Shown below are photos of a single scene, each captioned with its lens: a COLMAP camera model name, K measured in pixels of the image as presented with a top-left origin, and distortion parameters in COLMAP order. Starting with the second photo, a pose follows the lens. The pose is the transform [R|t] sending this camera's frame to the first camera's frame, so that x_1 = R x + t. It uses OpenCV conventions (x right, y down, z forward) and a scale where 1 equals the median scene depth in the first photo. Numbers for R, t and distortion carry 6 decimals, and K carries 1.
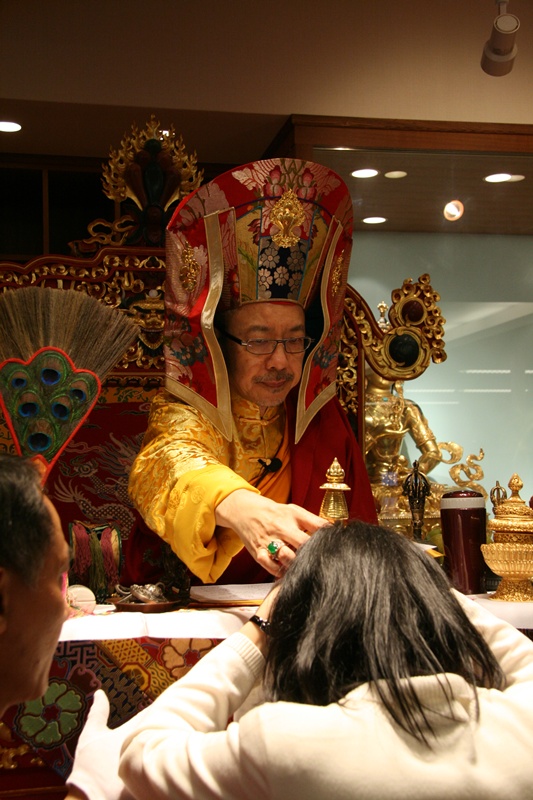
lens RADIAL K [[1118.2, 0, 267.2], [0, 1118.2, 408.6], [0, 0, 1]] dist [0.096472, 0.094694]
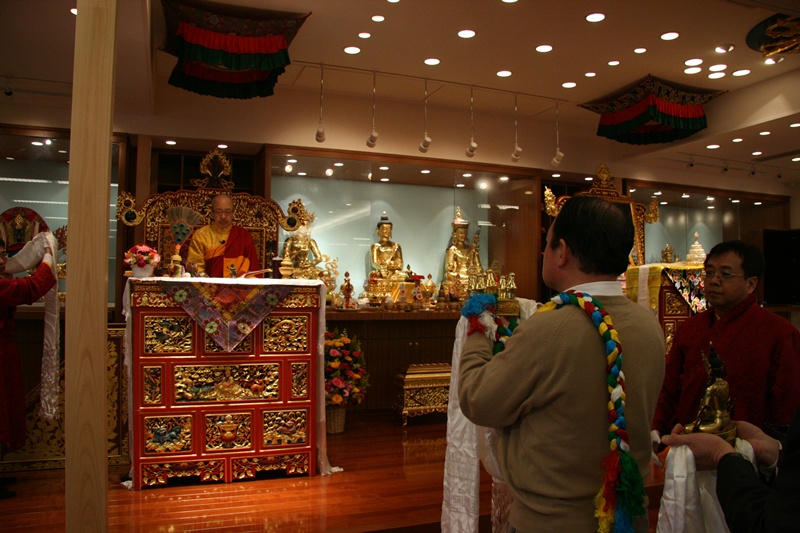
lens RADIAL K [[601.2, 0, 399.6], [0, 601.2, 276.8], [0, 0, 1]] dist [-0.177001, 0.120192]
pose [[0.985603, 0.029392, 0.166501, 0.146758], [-0.037166, 0.998350, 0.043767, 0.019525], [-0.164940, -0.049325, 0.985069, -0.769819]]
